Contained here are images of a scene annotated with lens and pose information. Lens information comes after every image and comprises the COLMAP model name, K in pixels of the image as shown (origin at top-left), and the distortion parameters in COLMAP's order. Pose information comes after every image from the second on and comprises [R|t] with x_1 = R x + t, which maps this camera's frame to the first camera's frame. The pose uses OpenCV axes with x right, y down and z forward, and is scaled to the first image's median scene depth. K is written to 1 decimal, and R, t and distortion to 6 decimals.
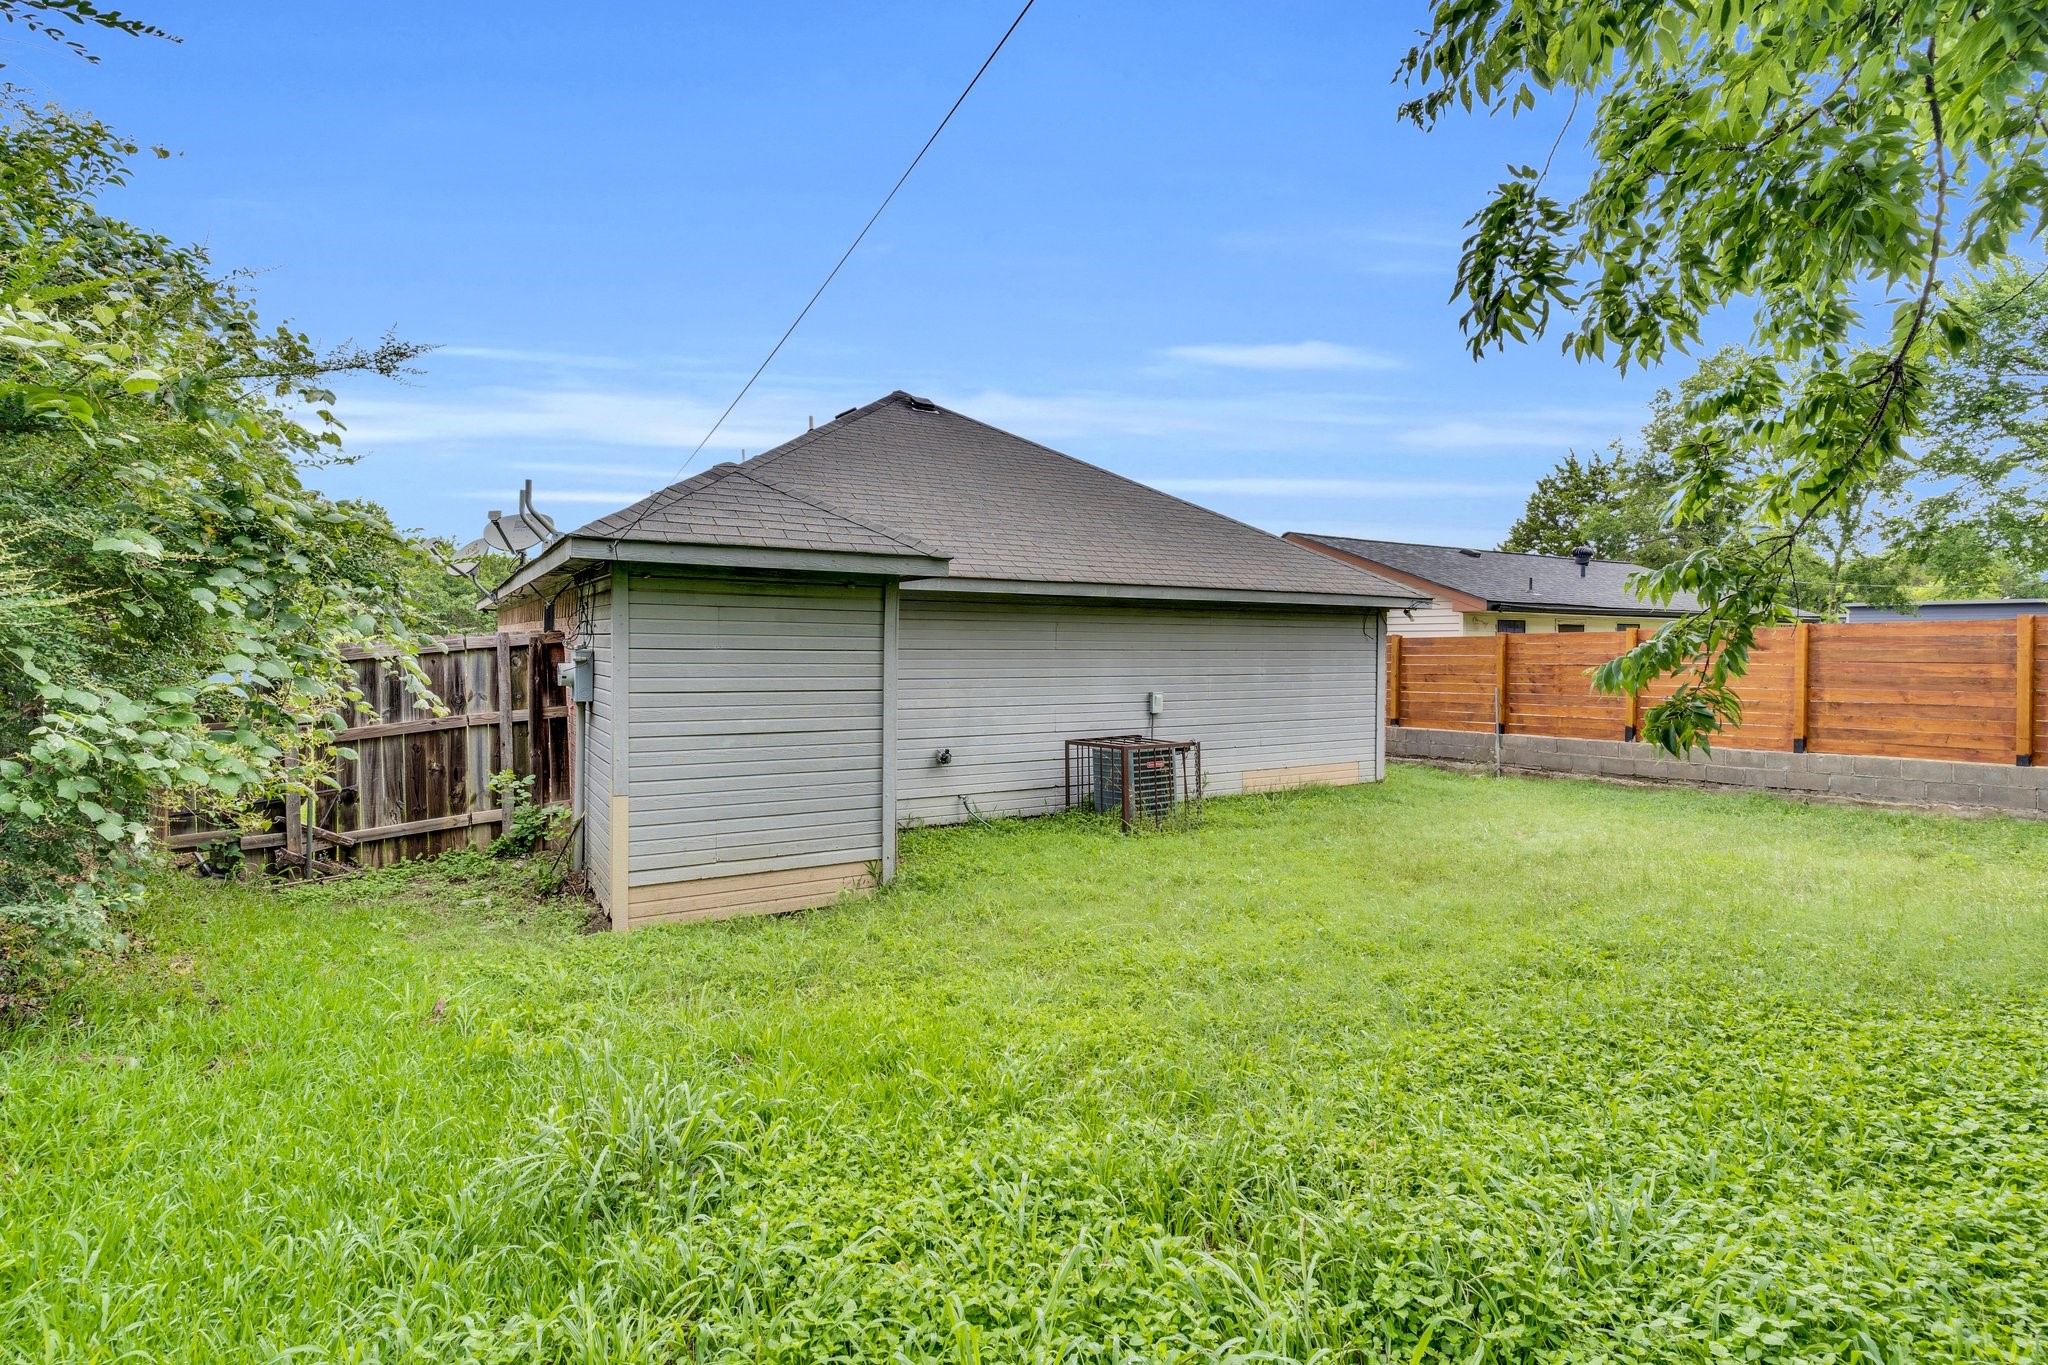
lens RADIAL K [[982.5, 0, 1025.0], [0, 982.5, 663.0], [0, 0, 1]] dist [0.001894, 0.000771]
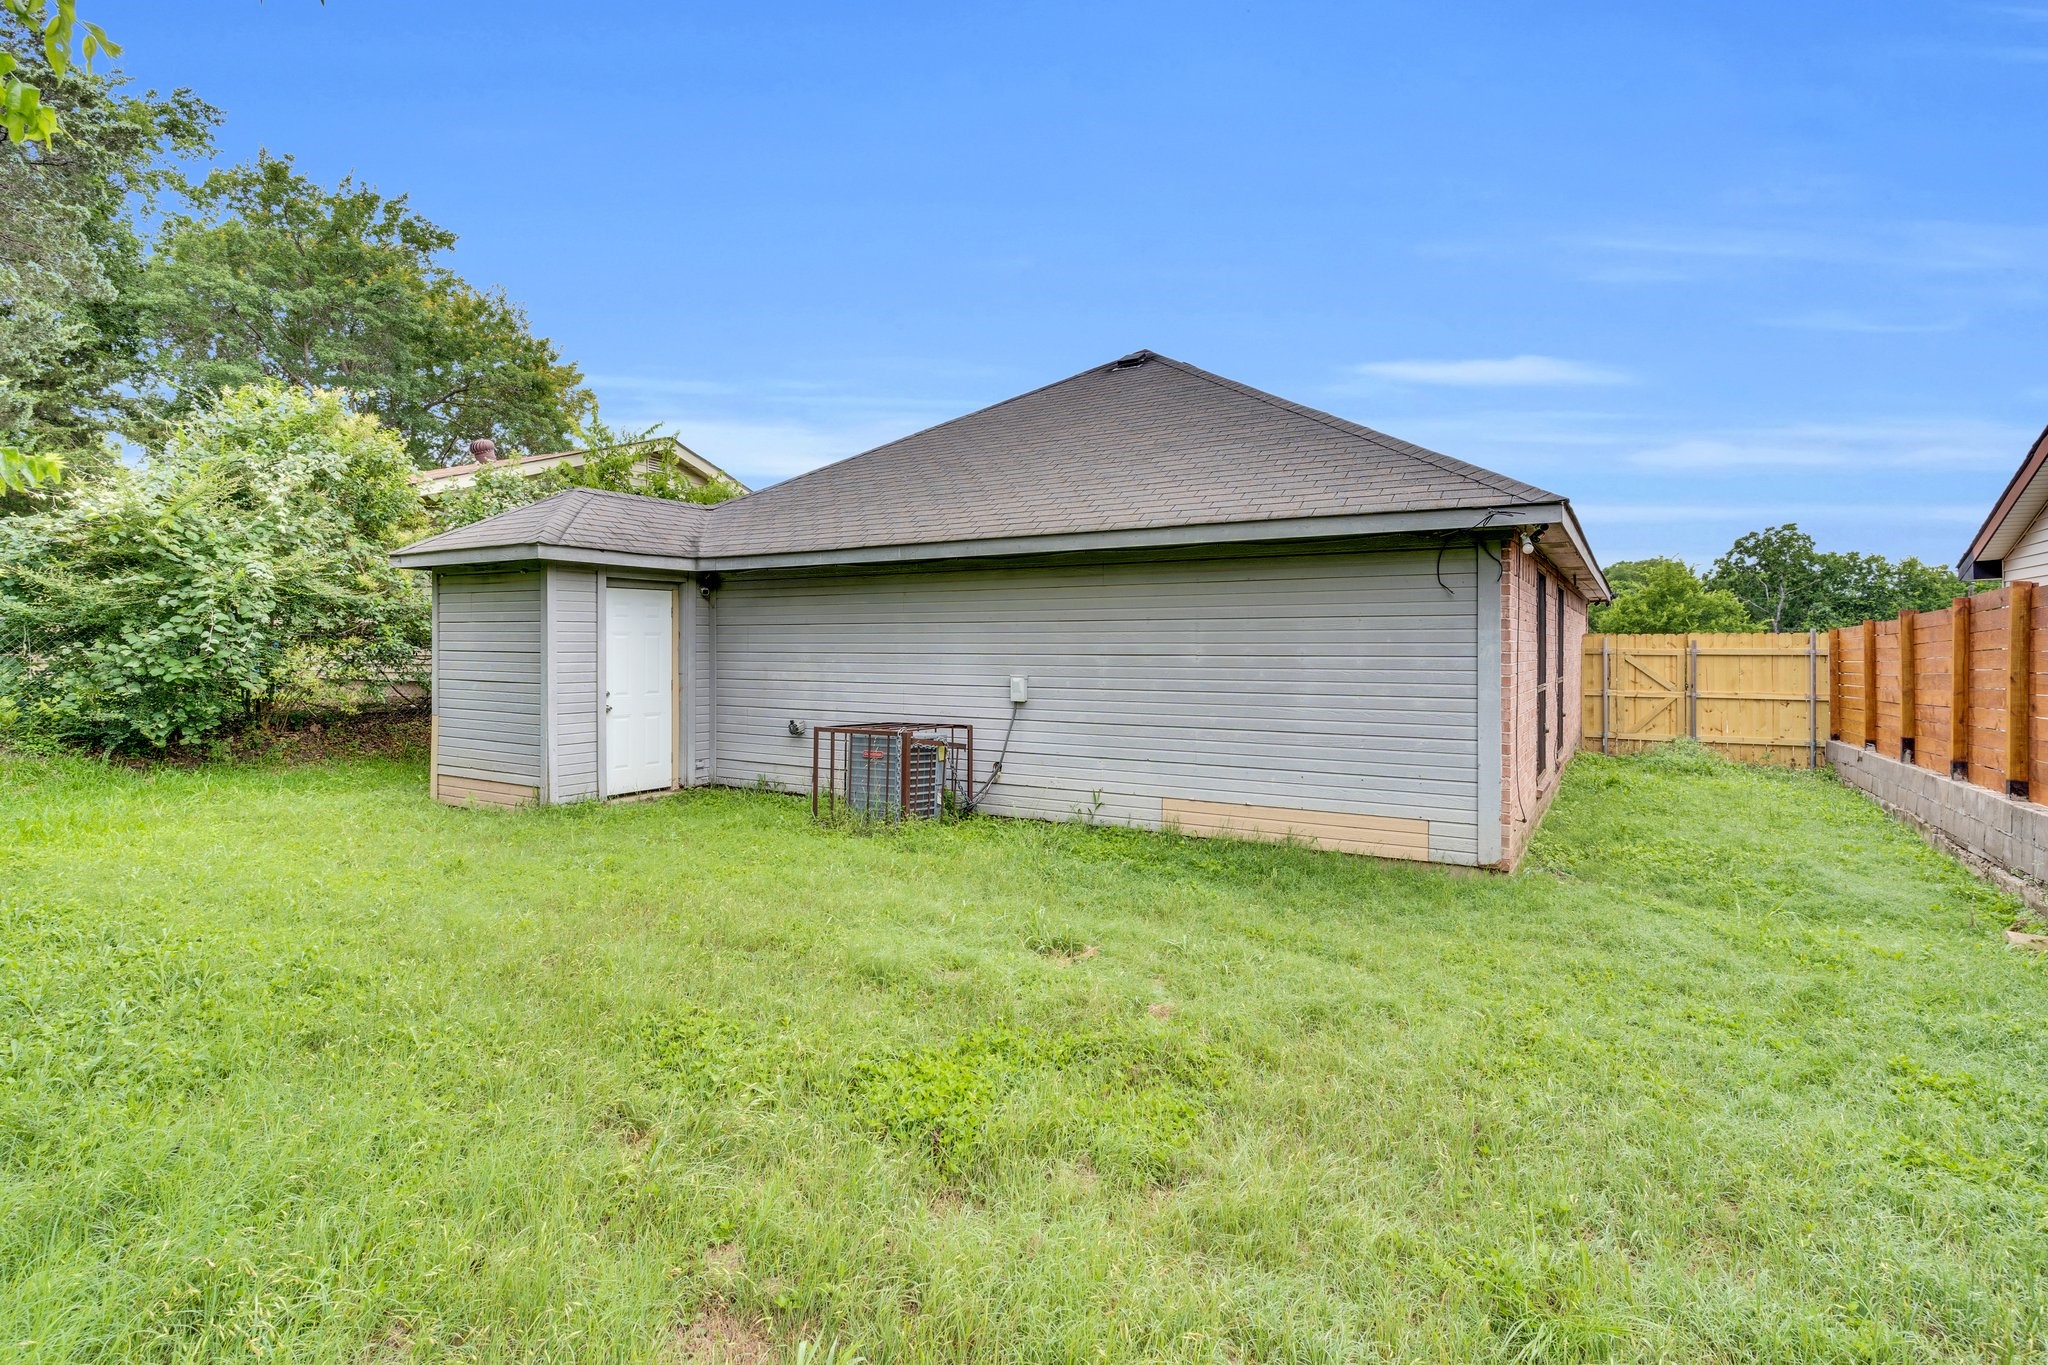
lens RADIAL K [[982.5, 0, 1025.0], [0, 982.5, 663.0], [0, 0, 1]] dist [0.001894, 0.000771]
pose [[0.458000, 0.013534, -0.888849, 0.895201], [-0.014405, 0.999866, 0.007802, 0.015199], [0.888835, 0.009230, 0.458134, 0.697275]]
